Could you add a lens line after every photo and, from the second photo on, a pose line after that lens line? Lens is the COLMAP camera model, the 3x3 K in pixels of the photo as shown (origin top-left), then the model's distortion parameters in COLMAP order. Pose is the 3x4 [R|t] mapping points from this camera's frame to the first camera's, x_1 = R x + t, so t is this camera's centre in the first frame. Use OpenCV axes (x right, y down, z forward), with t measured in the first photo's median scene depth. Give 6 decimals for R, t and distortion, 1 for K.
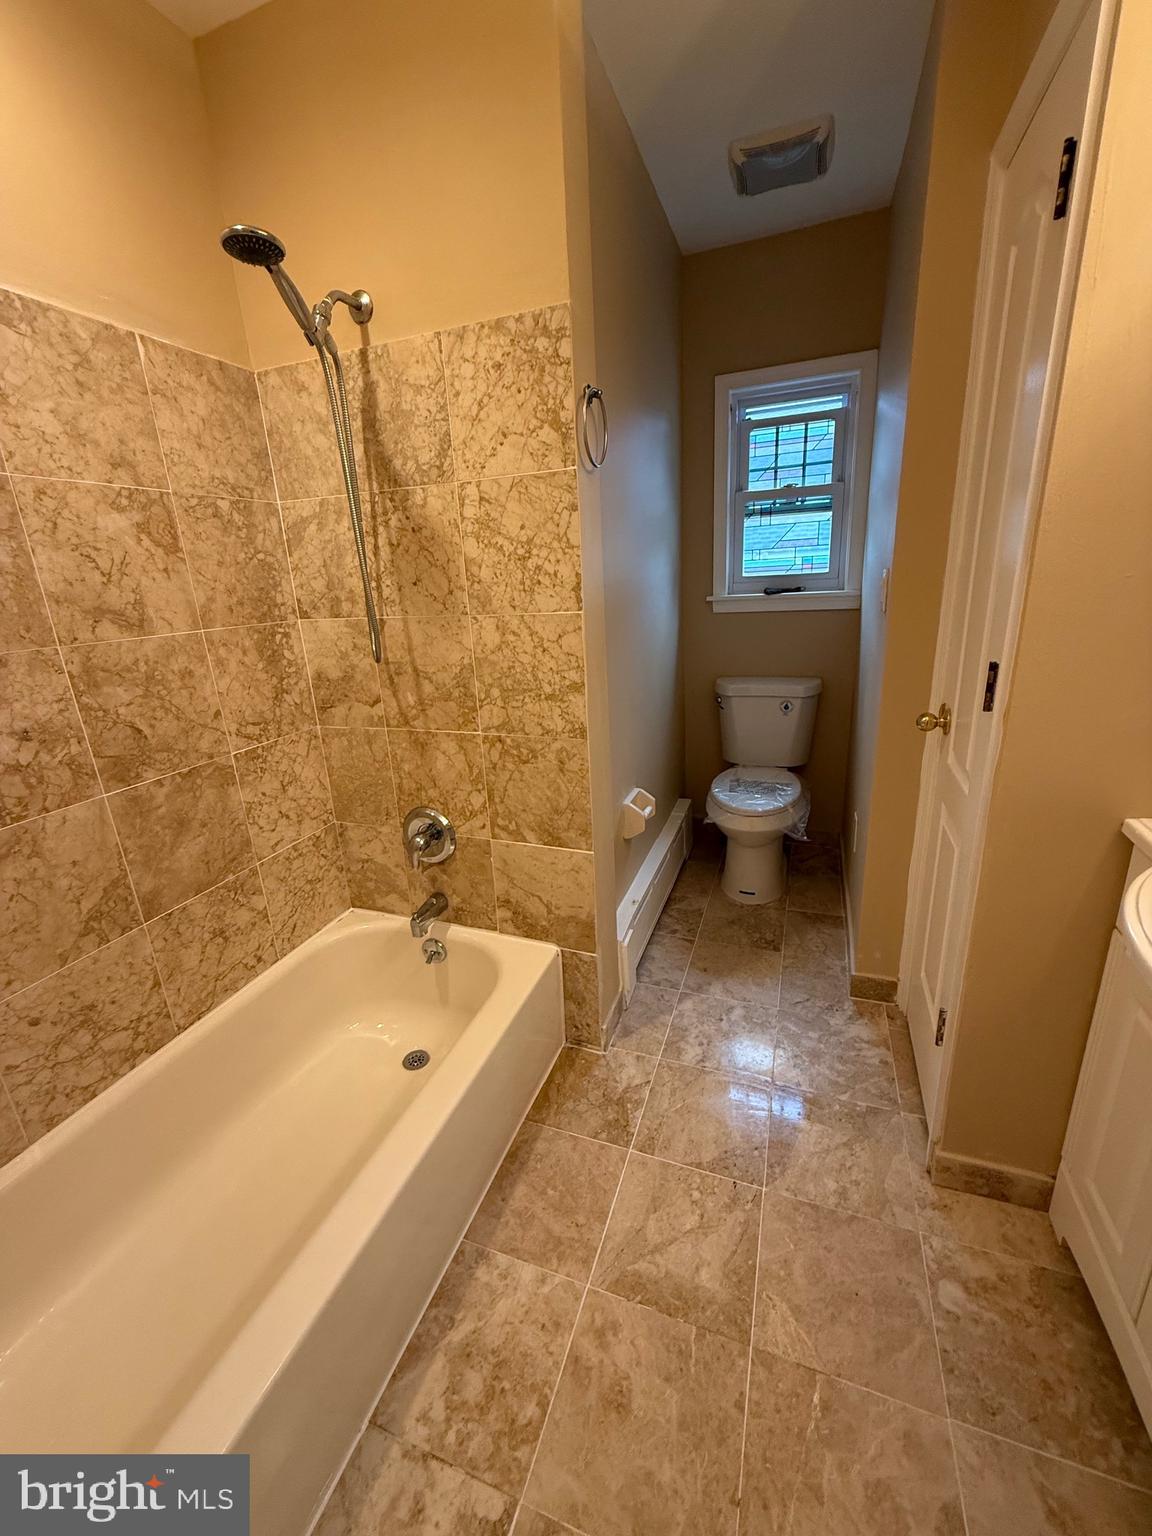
lens RADIAL K [[608.3, 0, 576.5], [0, 608.3, 764.8], [0, 0, 1]] dist [-0.000447, 0.000366]
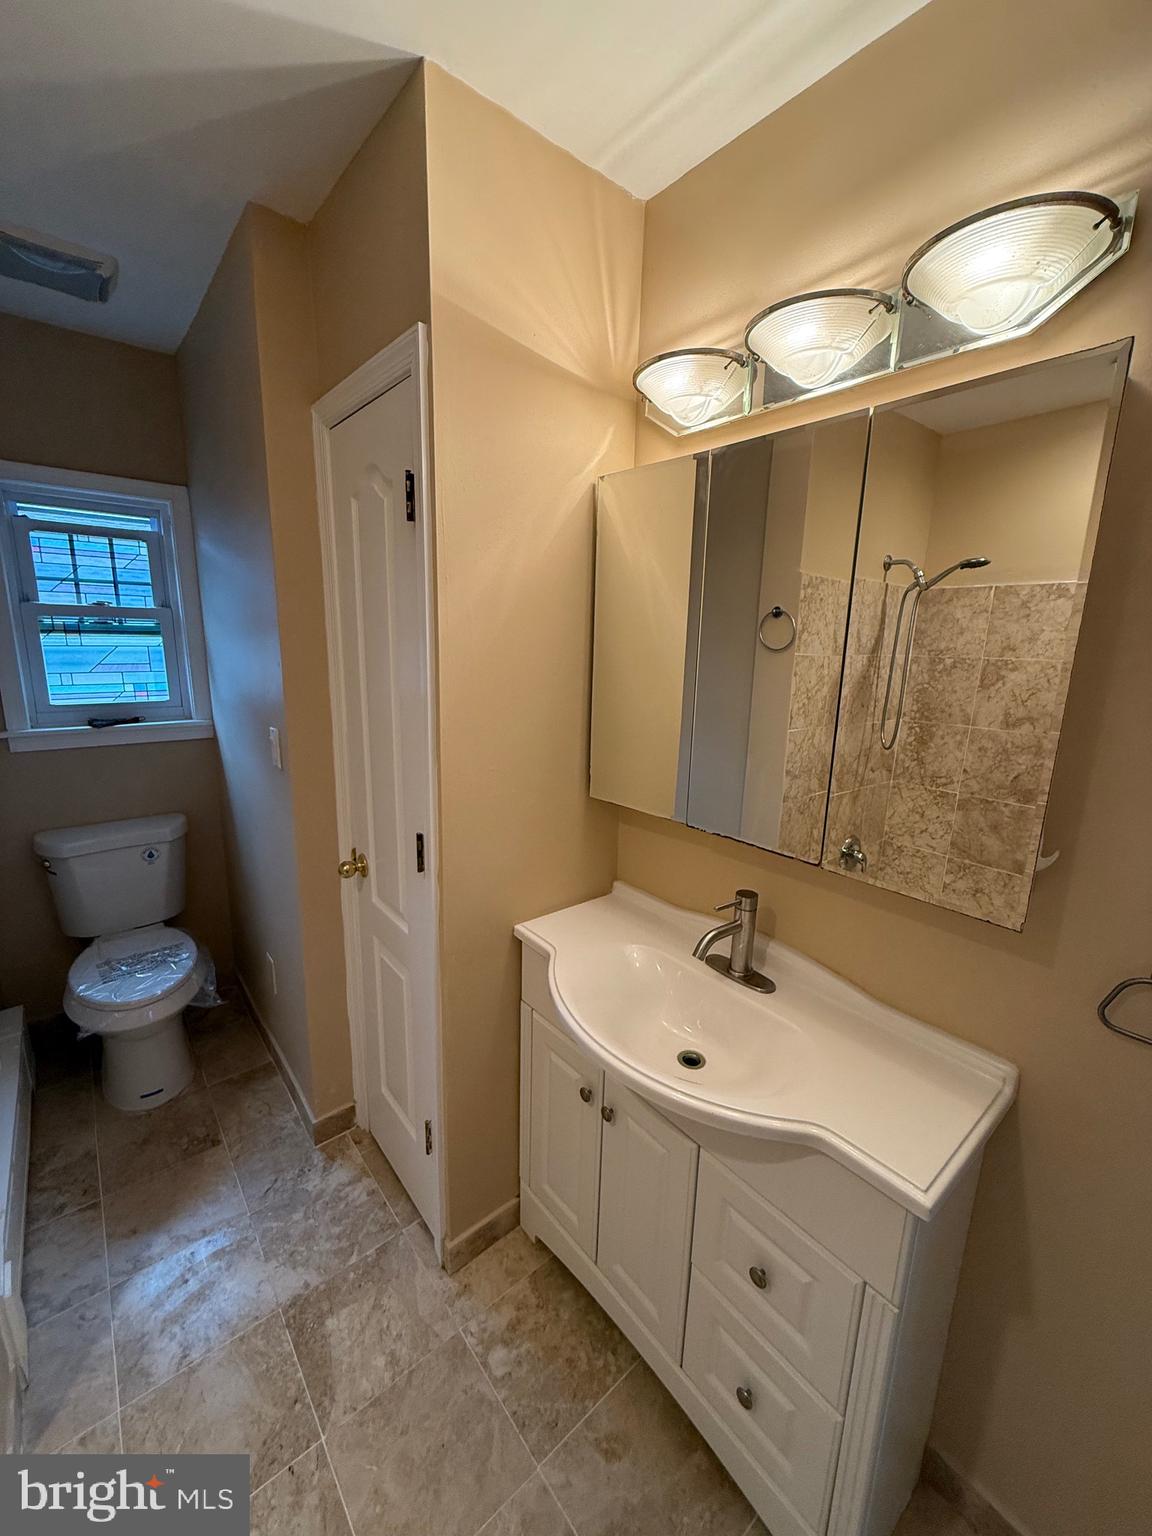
lens RADIAL K [[608.3, 0, 577.0], [0, 608.3, 764.5], [0, 0, 1]] dist [-0.000447, 0.000366]
pose [[0.492209, -0.111886, 0.863256, -0.098021], [0.205193, 0.978672, 0.009848, -0.118522], [-0.845947, 0.172287, 0.504669, 0.036960]]
